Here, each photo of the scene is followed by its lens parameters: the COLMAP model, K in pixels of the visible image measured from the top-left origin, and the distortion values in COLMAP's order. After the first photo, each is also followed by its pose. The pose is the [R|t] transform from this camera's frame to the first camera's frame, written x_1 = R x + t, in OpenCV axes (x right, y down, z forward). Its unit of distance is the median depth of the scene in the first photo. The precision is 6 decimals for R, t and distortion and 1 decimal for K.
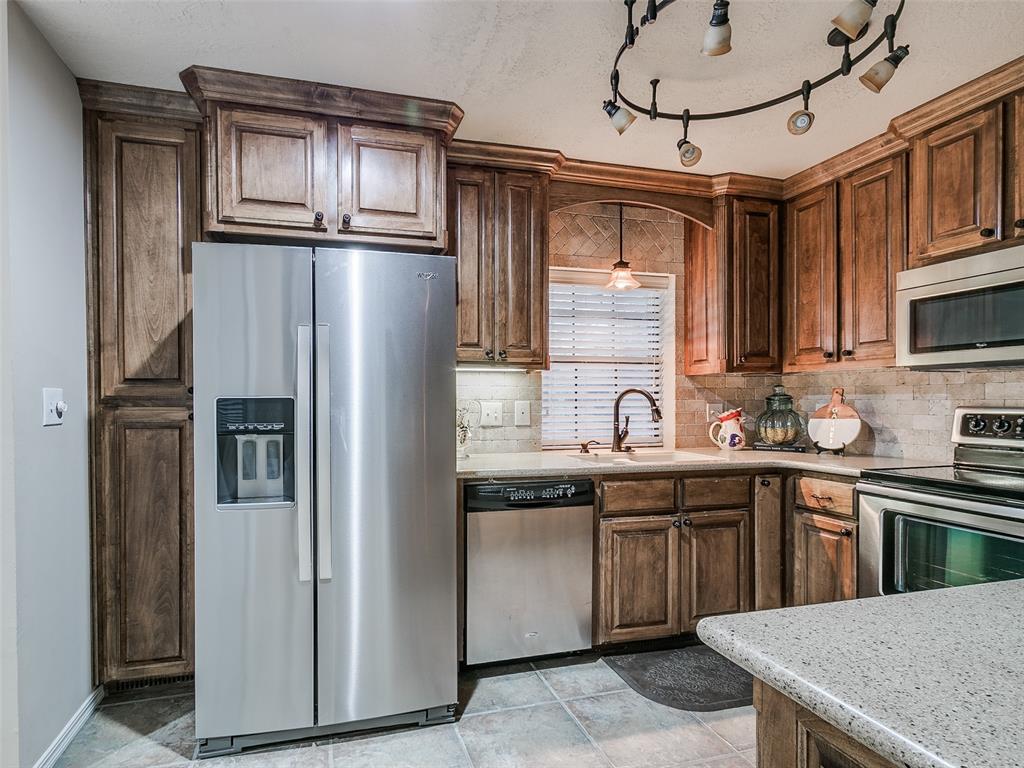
lens RADIAL K [[561.1, 0, 510.9], [0, 561.1, 402.9], [0, 0, 1]] dist [0.000813, -0.000630]
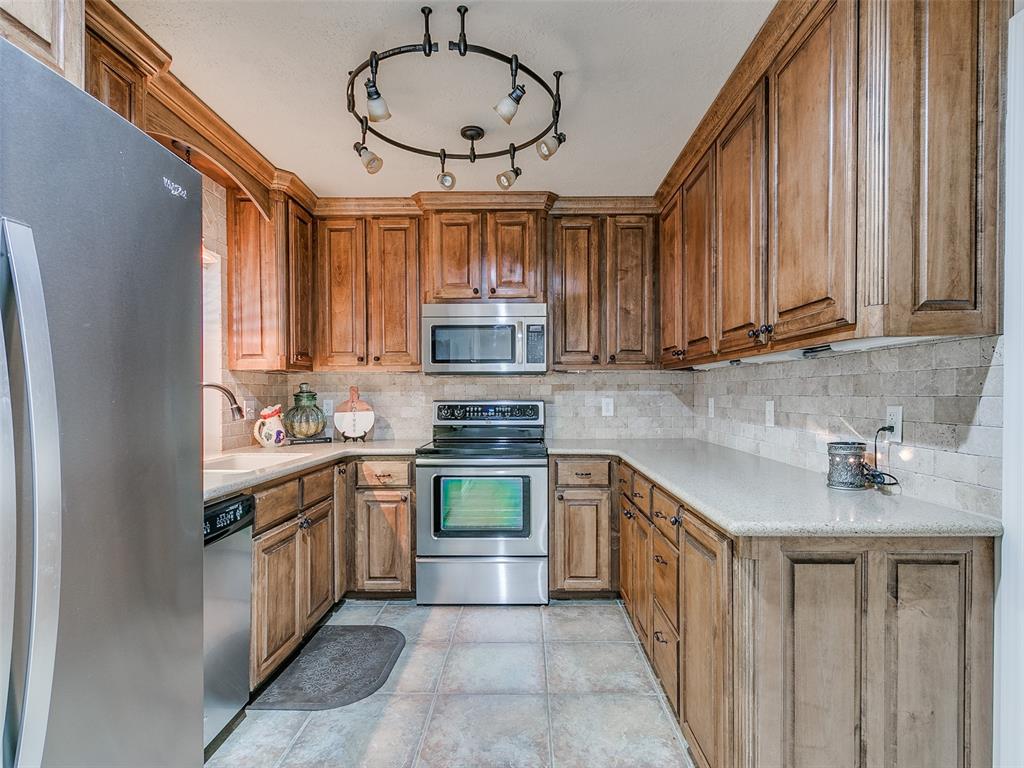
lens RADIAL K [[526.4, 0, 511.5], [0, 526.4, 397.5], [0, 0, 1]] dist [0.004013, -0.000390]
pose [[0.288134, -0.004415, 0.957580, -0.464240], [0.010409, 0.999945, 0.001478, -0.000874], [-0.957533, 0.009542, 0.288164, 0.394292]]
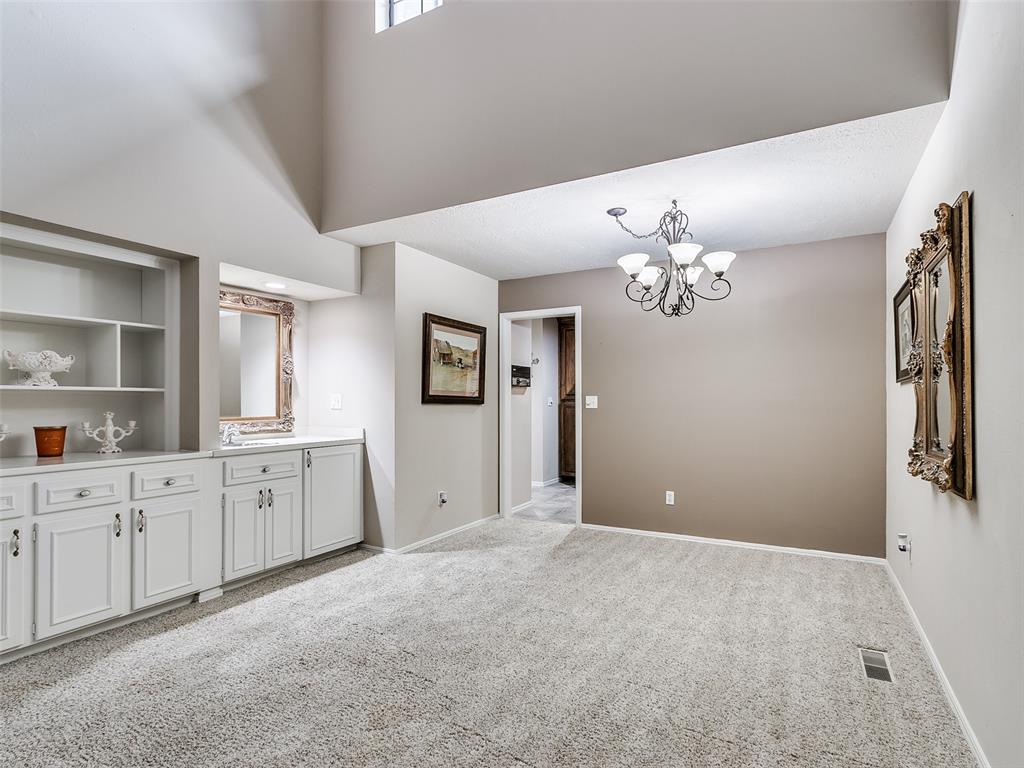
lens RADIAL K [[526.4, 0, 511.5], [0, 526.4, 397.5], [0, 0, 1]] dist [0.004013, -0.000390]
pose [[0.693836, 0.001765, -0.720131, 1.293726], [-0.008635, 0.999945, -0.005869, 0.001280], [0.720081, 0.010290, 0.693813, -1.382648]]
